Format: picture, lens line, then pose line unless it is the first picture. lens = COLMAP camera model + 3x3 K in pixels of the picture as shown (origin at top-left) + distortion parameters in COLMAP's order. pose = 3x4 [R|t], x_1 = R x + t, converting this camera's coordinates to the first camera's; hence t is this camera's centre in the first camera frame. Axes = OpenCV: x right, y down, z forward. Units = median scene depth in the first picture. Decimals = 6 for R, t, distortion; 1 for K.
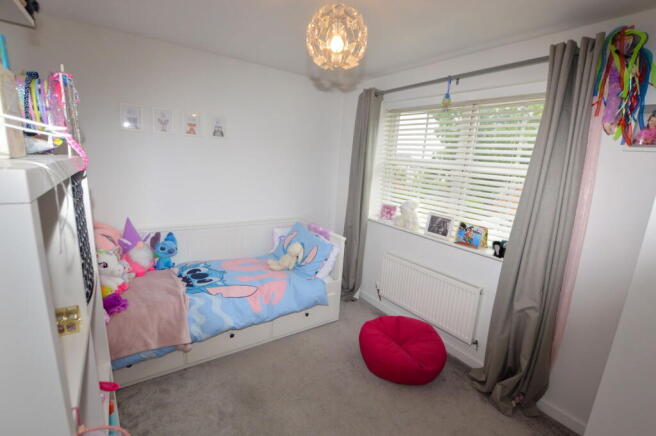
lens RADIAL K [[293.9, 0, 328.0], [0, 293.9, 218.0], [0, 0, 1]] dist [-0.043050, -0.000094]
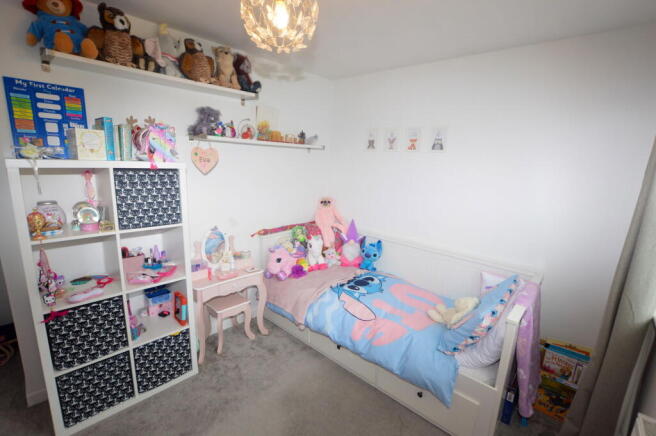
lens RADIAL K [[291.3, 0, 328.0], [0, 291.3, 218.0], [0, 0, 1]] dist [-0.000857, -0.000099]
pose [[0.230679, 0.142232, -0.962578, 0.486373], [-0.209129, 0.973388, 0.093712, -0.099157], [0.950291, 0.179685, 0.254285, 0.539832]]
